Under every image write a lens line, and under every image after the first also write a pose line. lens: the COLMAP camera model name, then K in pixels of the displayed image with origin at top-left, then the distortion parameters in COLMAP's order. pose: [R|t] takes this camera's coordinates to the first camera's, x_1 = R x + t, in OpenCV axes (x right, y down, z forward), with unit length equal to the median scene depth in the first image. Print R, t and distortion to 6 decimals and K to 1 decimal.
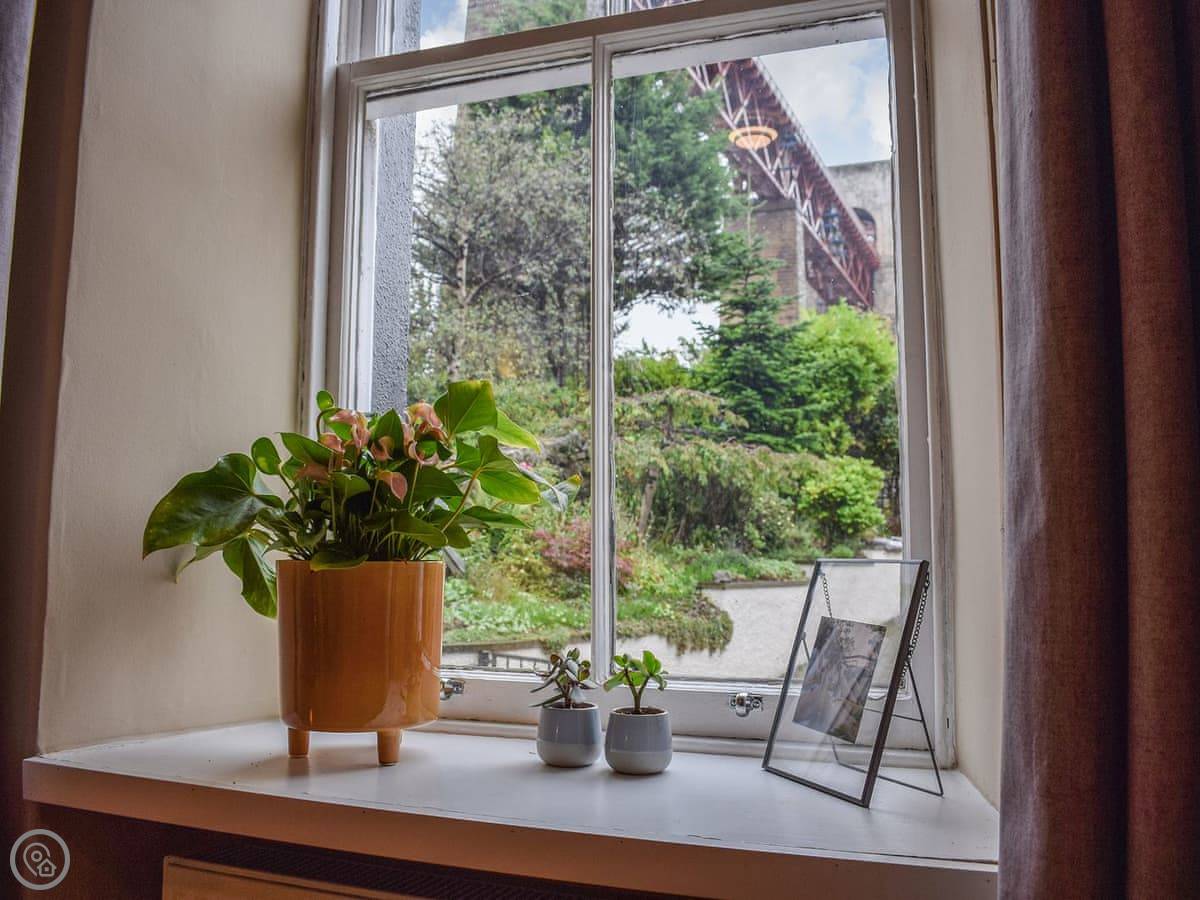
lens RADIAL K [[1150.6, 0, 606.5], [0, 1150.6, 408.7], [0, 0, 1]] dist [-0.003643, -0.008838]
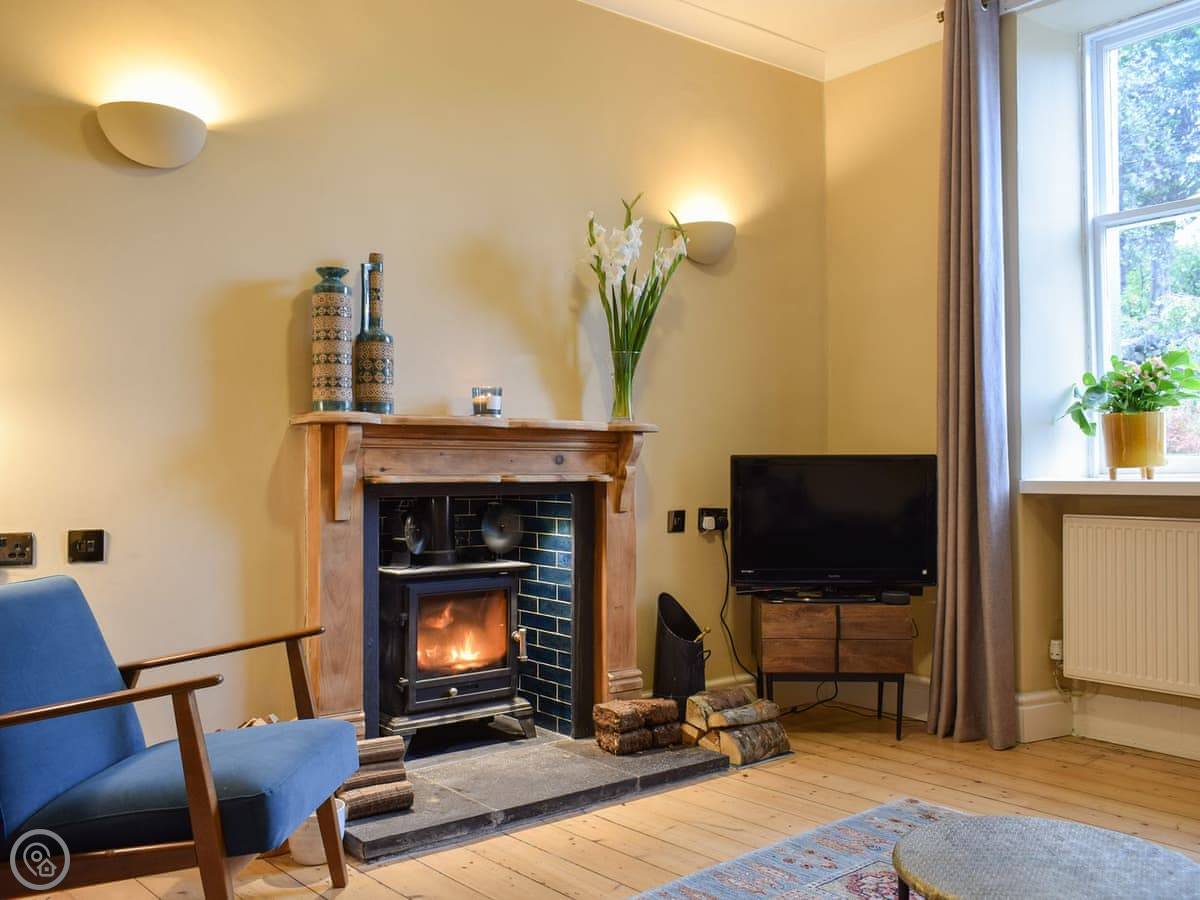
lens RADIAL K [[1097.8, 0, 597.6], [0, 1097.8, 468.7], [0, 0, 1]] dist [0.015262, 0.011187]
pose [[0.886970, -0.027822, -0.460988, -0.134274], [0.089078, 0.989746, 0.111658, -0.163340], [0.453154, -0.140101, 0.880354, -2.127846]]
